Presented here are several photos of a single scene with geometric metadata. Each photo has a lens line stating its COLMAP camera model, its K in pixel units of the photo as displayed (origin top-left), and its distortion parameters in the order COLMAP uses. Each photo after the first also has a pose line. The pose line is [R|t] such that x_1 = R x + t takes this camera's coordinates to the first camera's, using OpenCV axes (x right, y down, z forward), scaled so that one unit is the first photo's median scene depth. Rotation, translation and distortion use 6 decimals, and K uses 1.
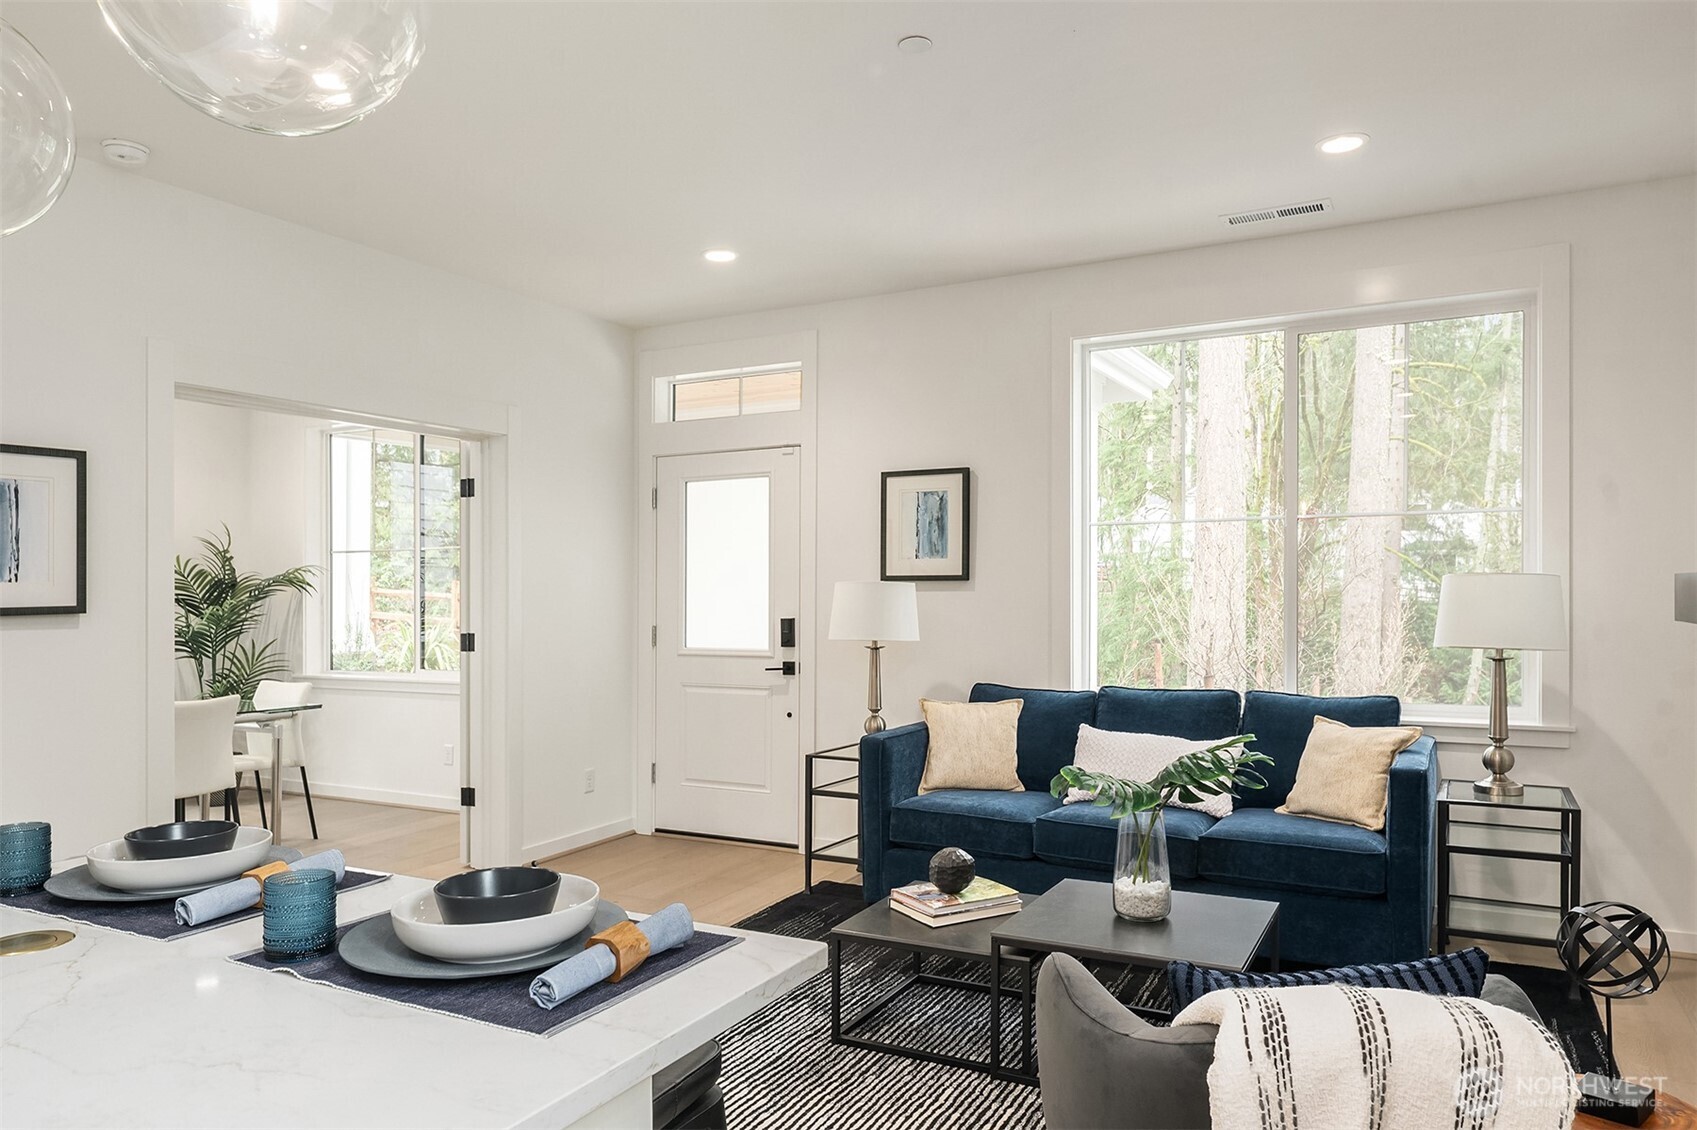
lens RADIAL K [[1114.1, 0, 840.7], [0, 1114.1, 558.7], [0, 0, 1]] dist [0.005269, -0.002022]
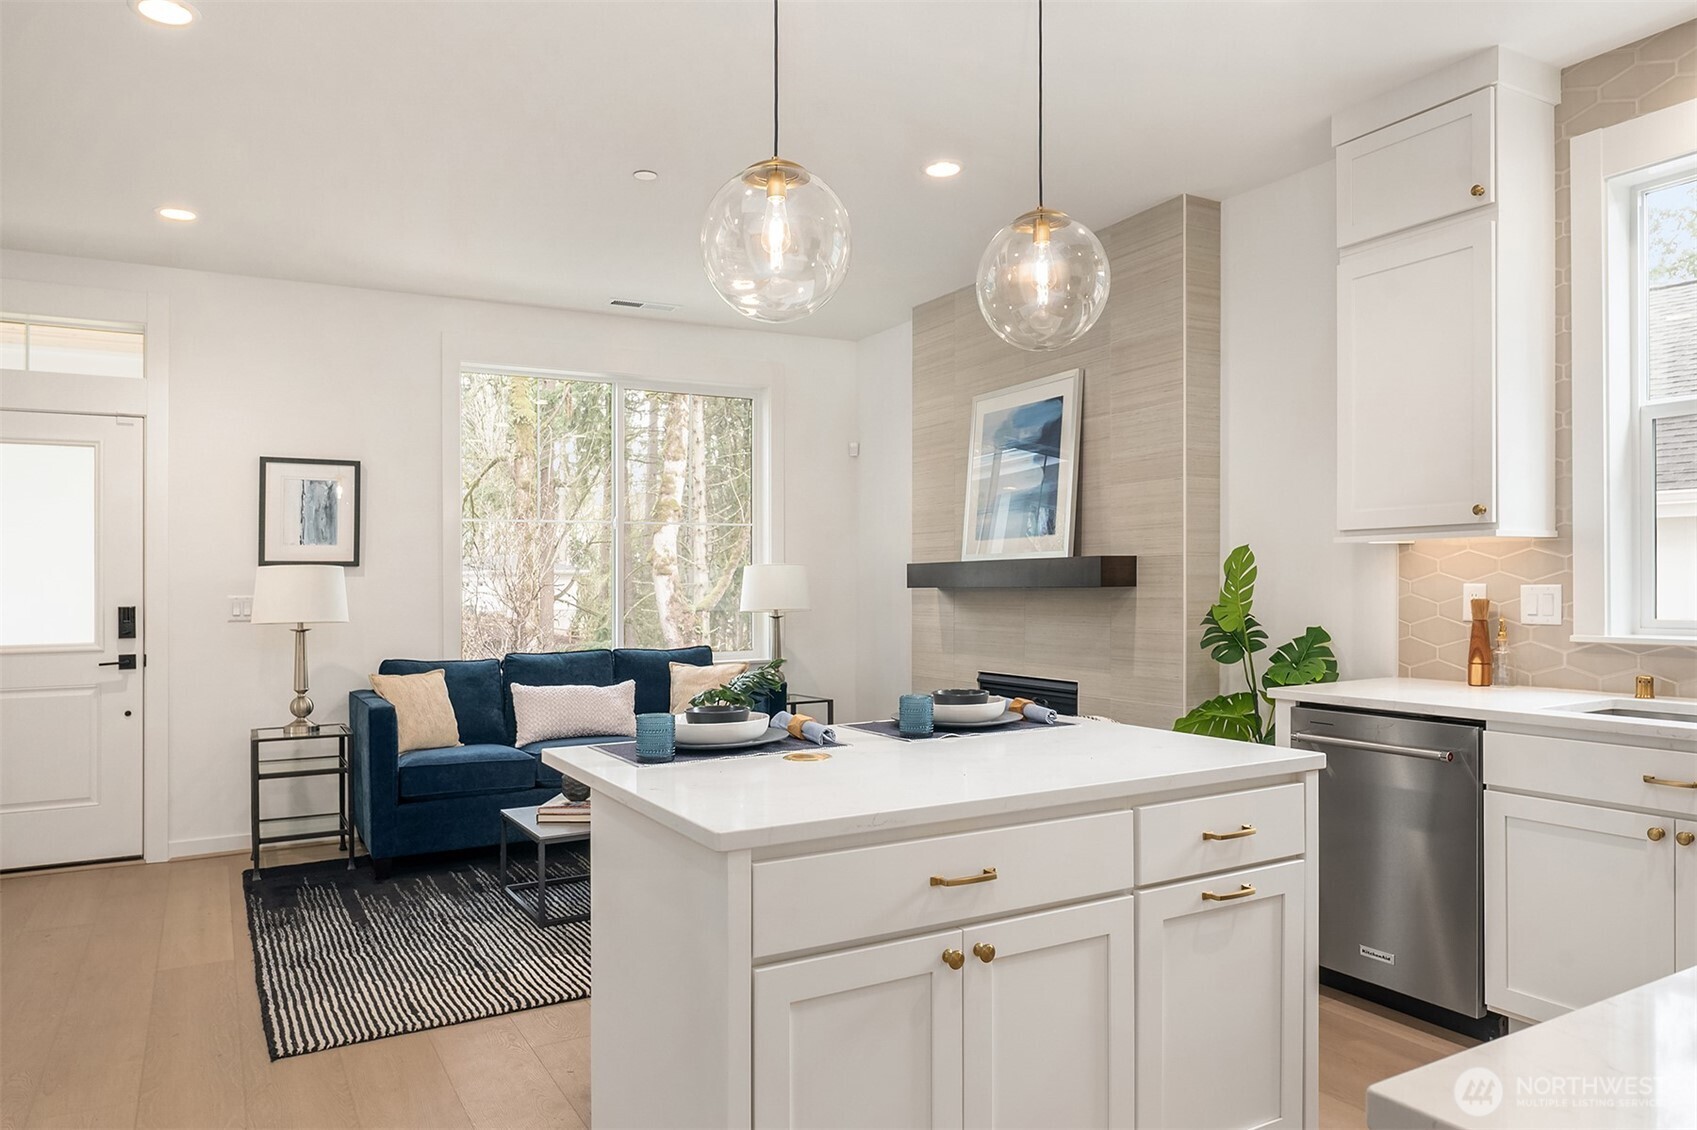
lens RADIAL K [[1114.1, 0, 840.7], [0, 1114.1, 558.7], [0, 0, 1]] dist [0.005269, -0.002022]
pose [[0.575899, 0.018192, 0.817319, -0.488229], [-0.014089, 0.999825, -0.012327, 0.018669], [-0.817400, -0.004416, 0.576054, 0.004831]]
